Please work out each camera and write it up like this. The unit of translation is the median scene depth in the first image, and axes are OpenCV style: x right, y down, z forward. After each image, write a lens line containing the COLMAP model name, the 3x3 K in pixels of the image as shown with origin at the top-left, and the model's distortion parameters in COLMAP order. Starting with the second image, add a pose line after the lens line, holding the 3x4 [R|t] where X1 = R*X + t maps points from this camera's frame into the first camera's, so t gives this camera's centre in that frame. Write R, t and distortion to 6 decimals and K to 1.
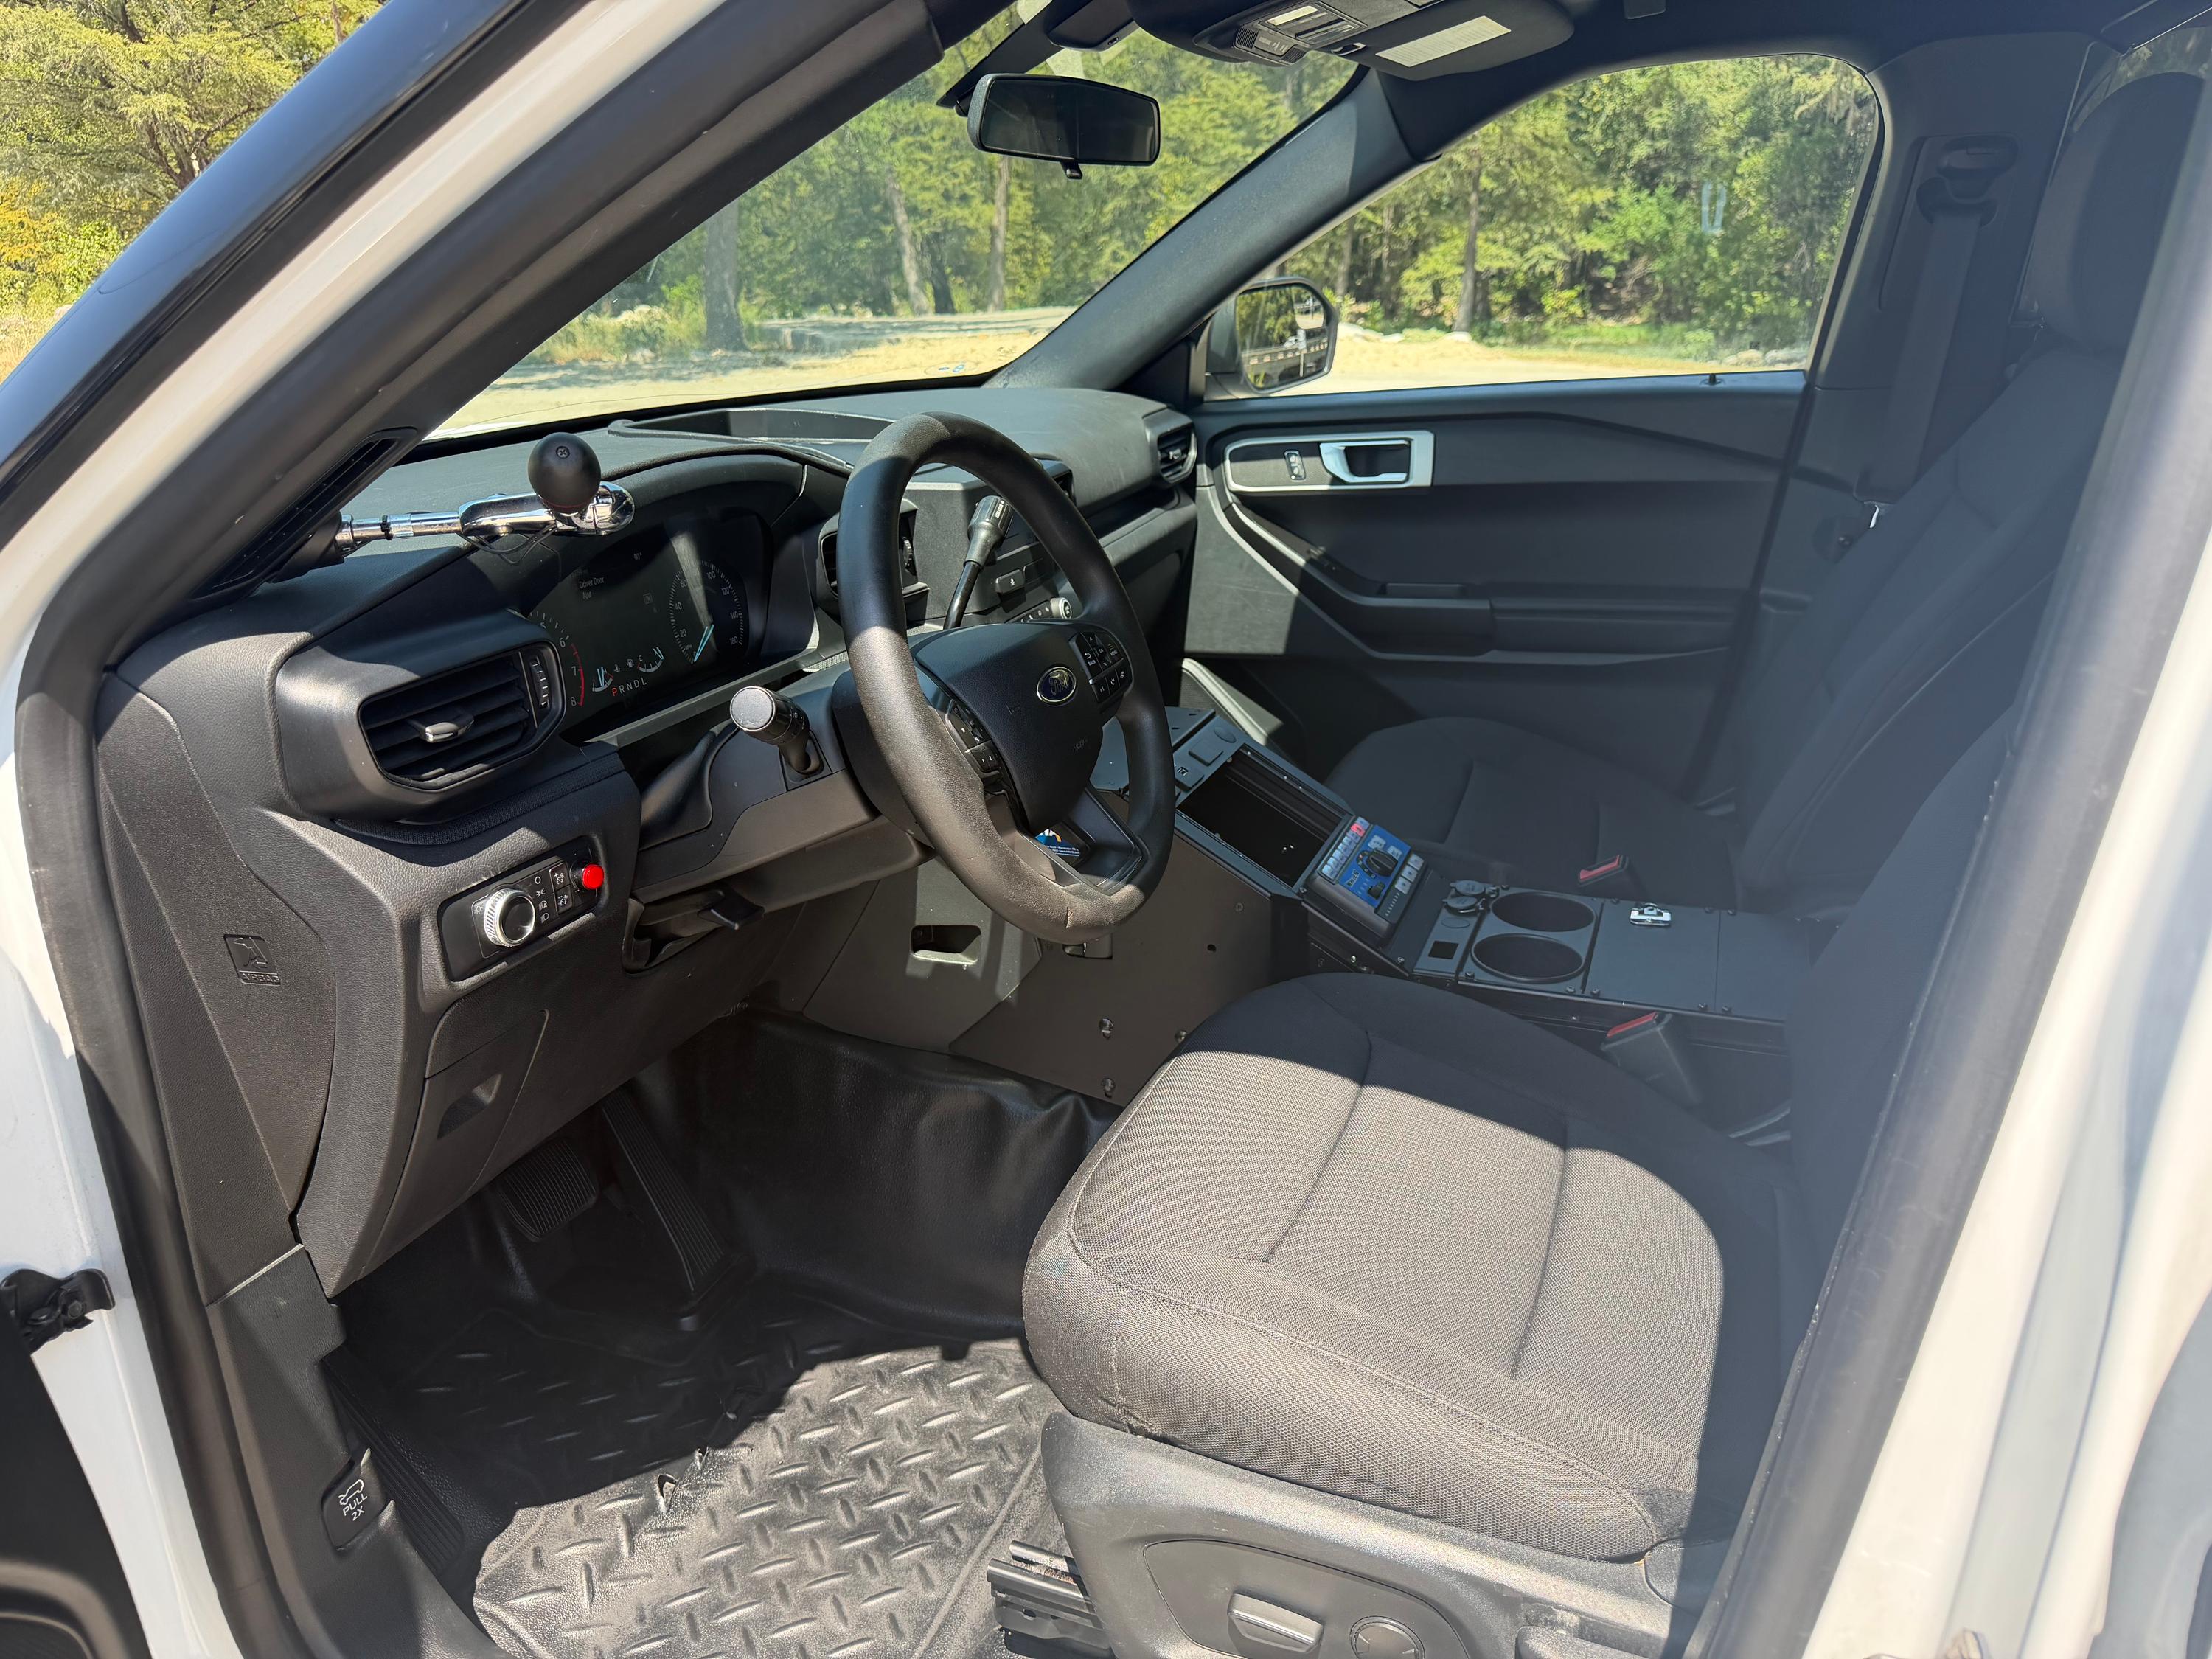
lens RADIAL K [[1554.1, 0, 1111.6], [0, 1554.1, 840.4], [0, 0, 1]] dist [0.049394, -0.057229]
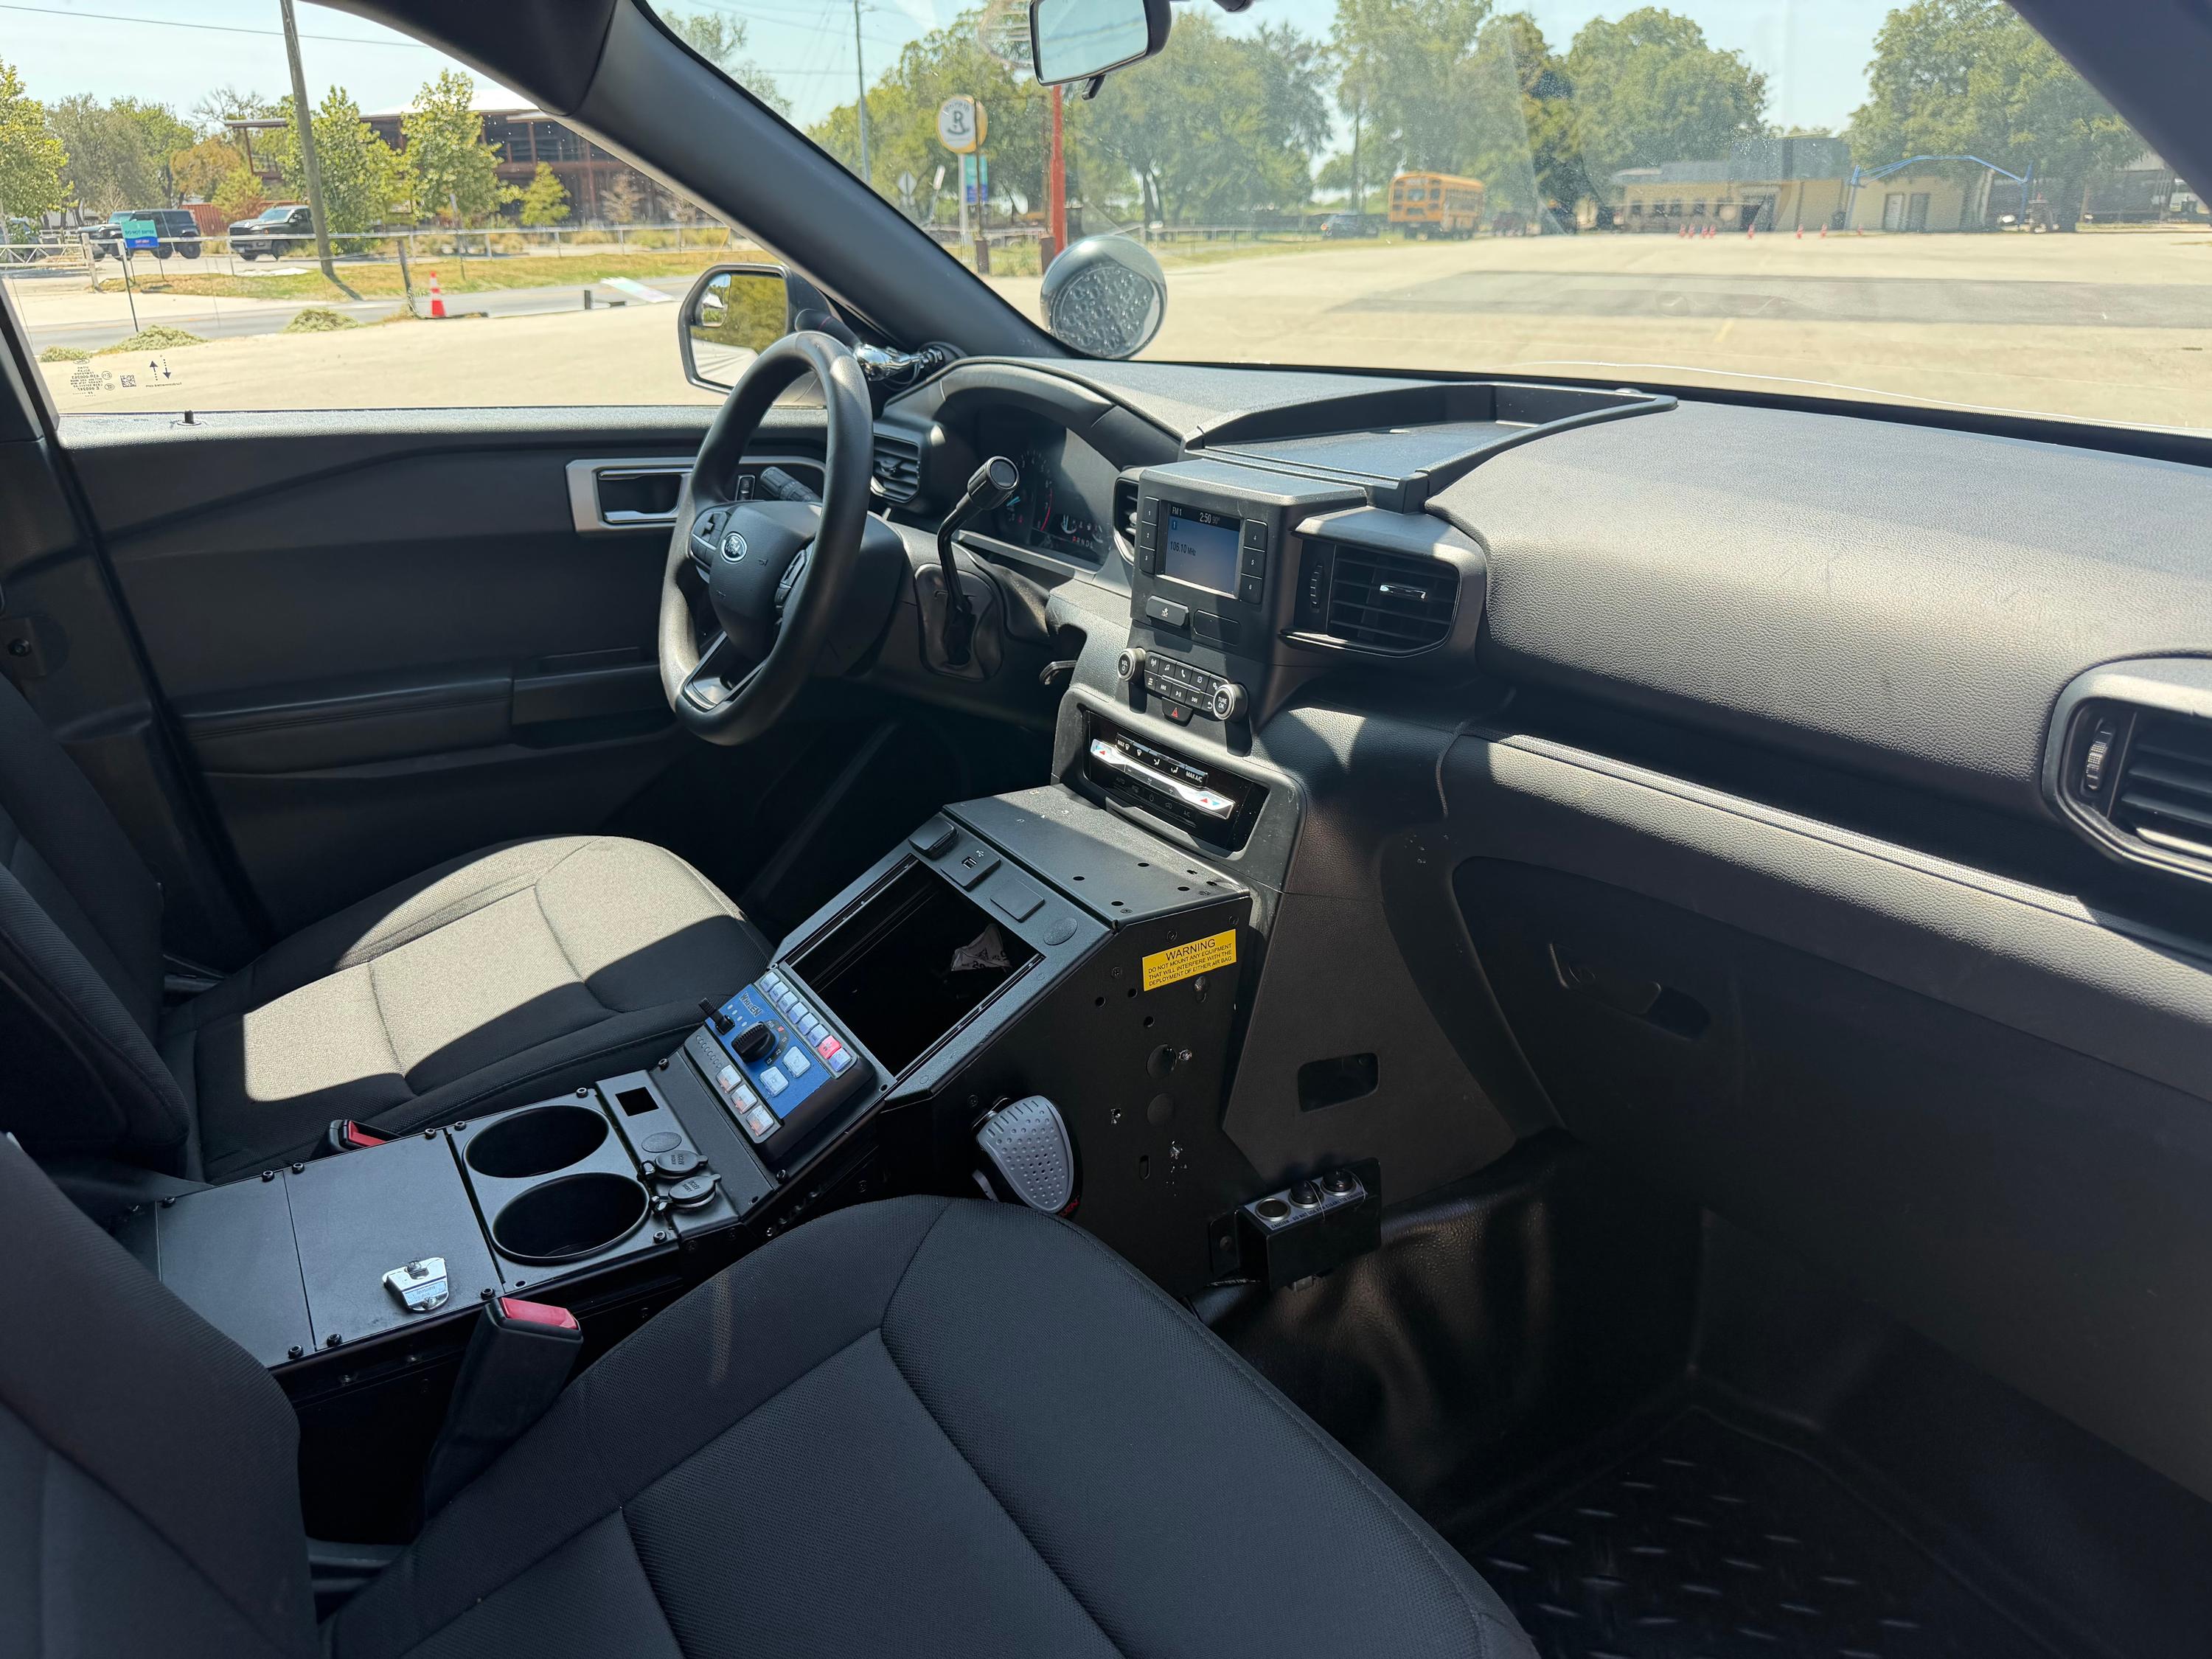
lens RADIAL K [[1554.1, 0, 1088.3], [0, 1554.1, 829.0], [0, 0, 1]] dist [0.049394, -0.057229]
pose [[-0.627148, 0.299977, -0.718818, 0.531596], [-0.244678, 0.800273, 0.547445, -0.471415], [0.739472, 0.519208, -0.428492, 1.277281]]
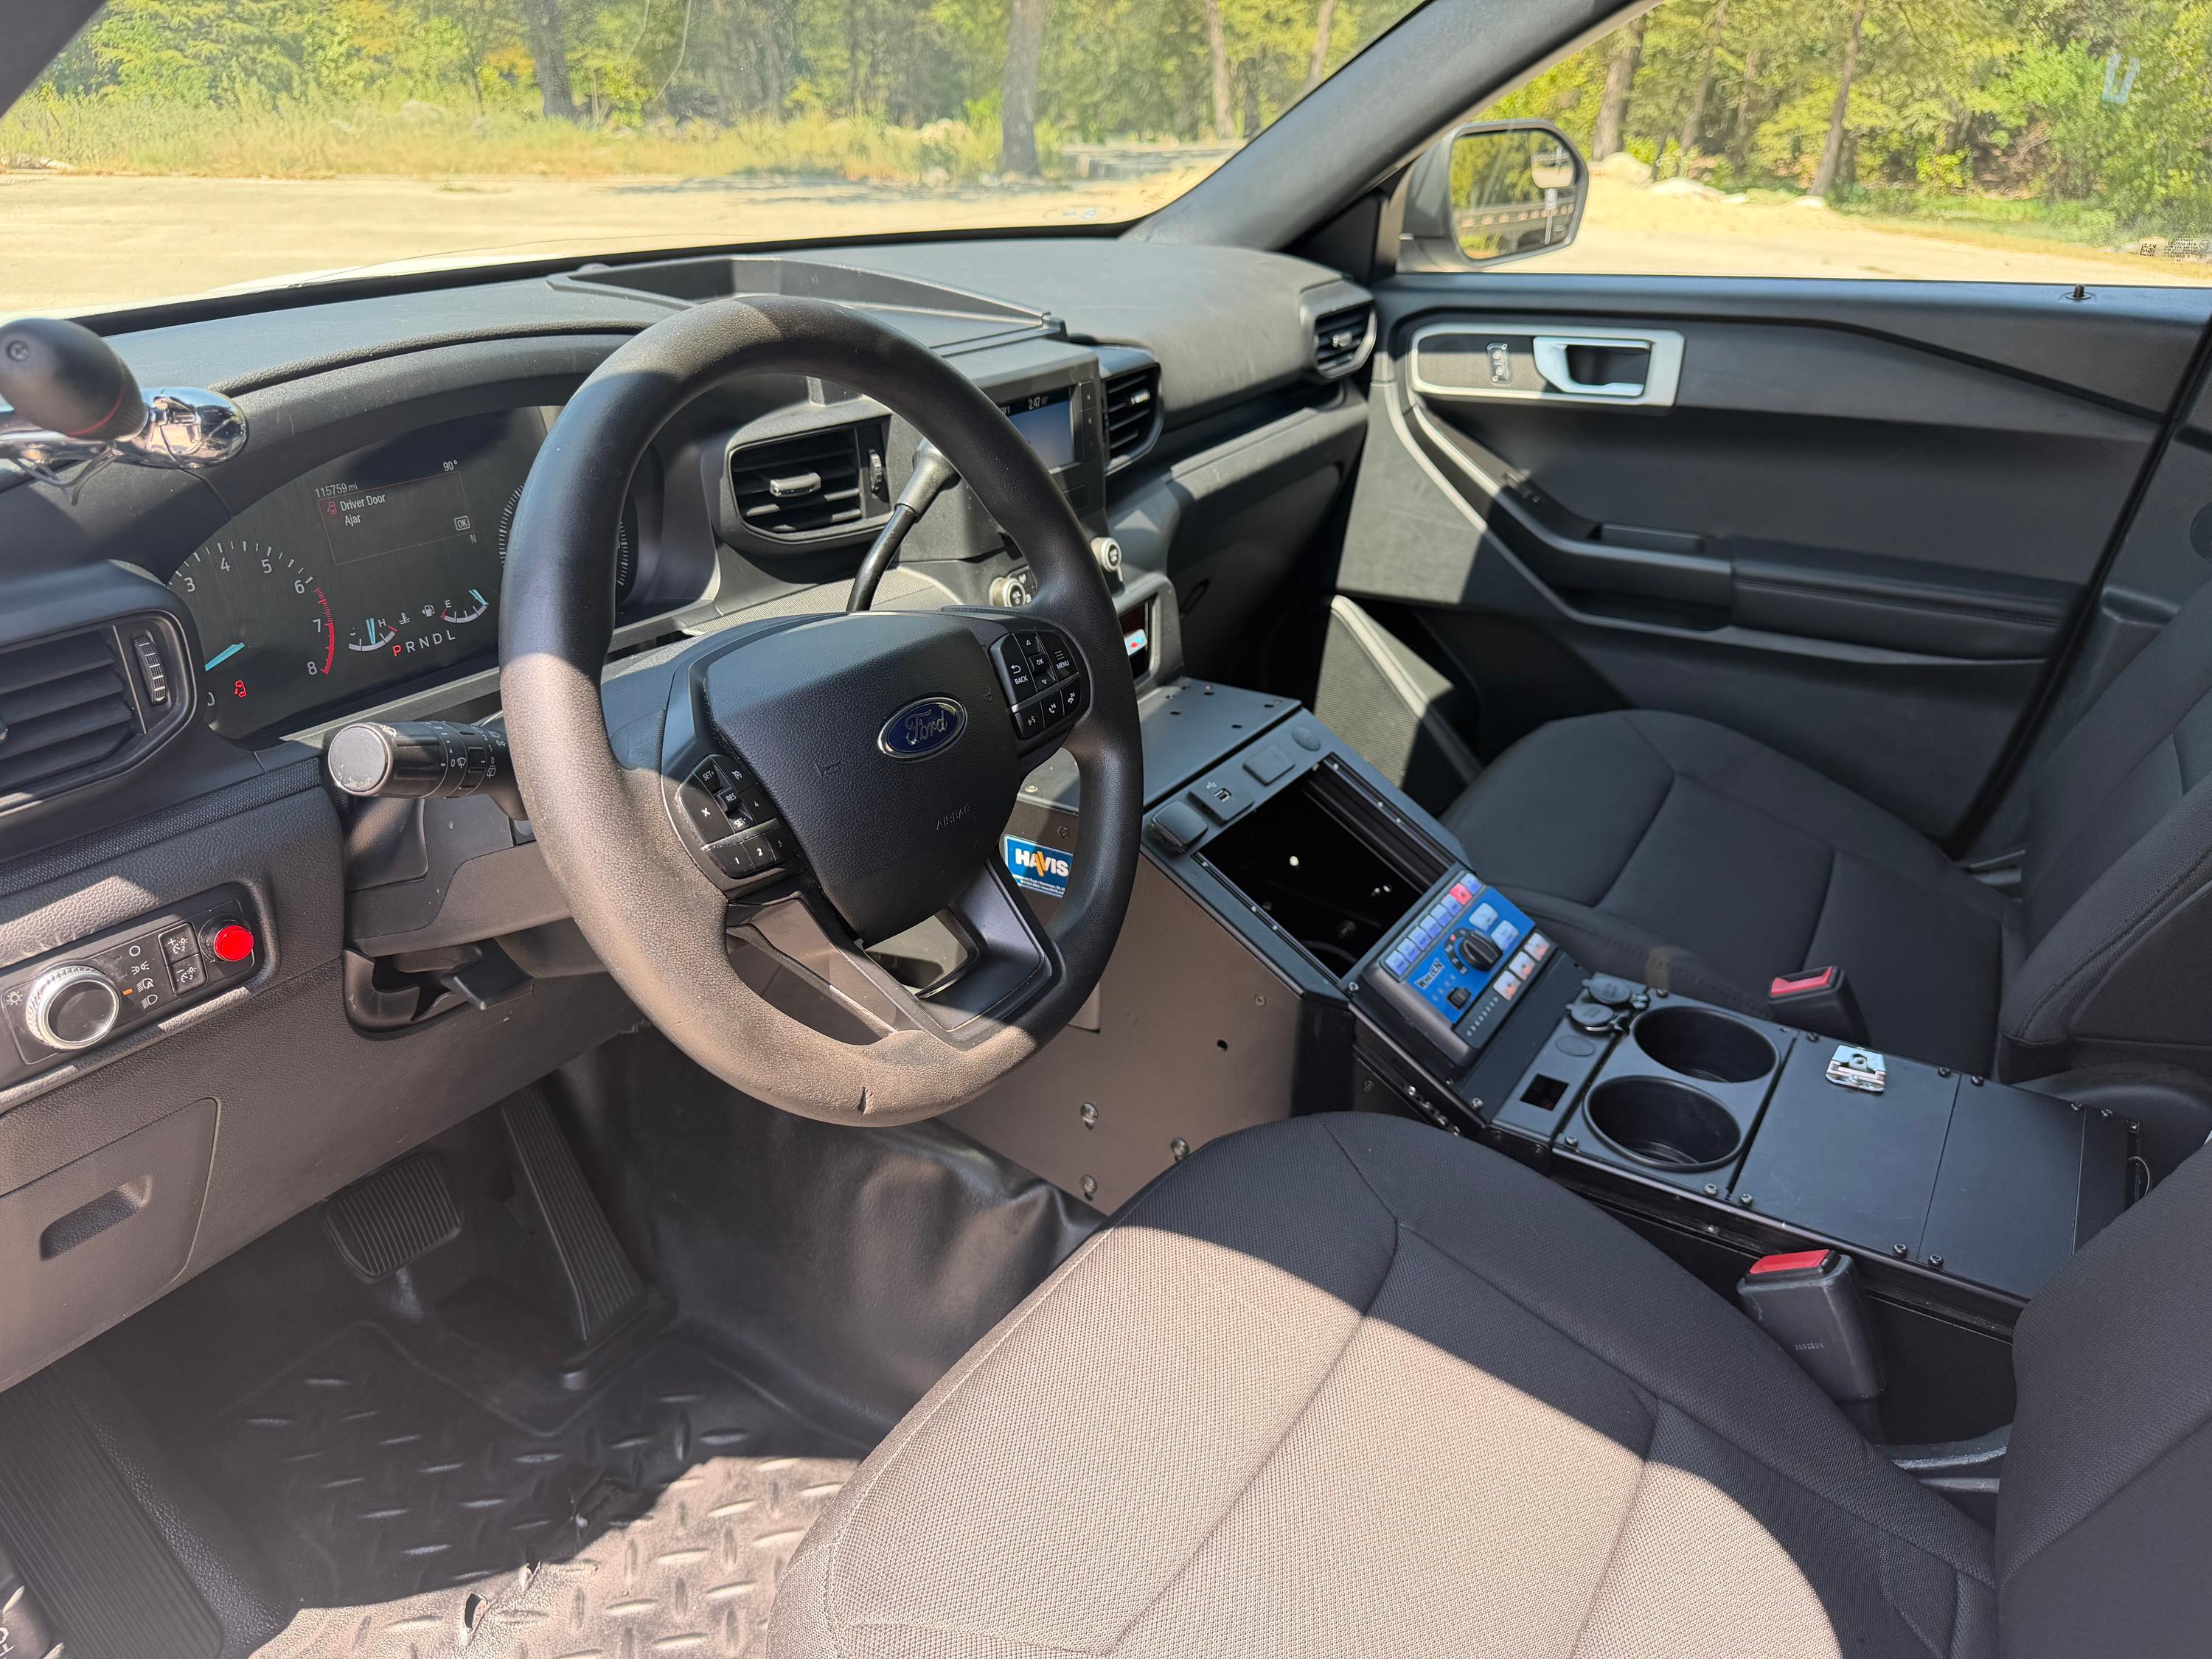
lens RADIAL K [[1554.1, 0, 1103.5], [0, 1554.1, 835.0], [0, 0, 1]] dist [0.049394, -0.057229]
pose [[0.980781, 0.115372, -0.157349, 0.100985], [-0.100901, 0.990150, 0.097065, -0.085254], [0.166998, -0.079322, 0.982761, 0.239462]]
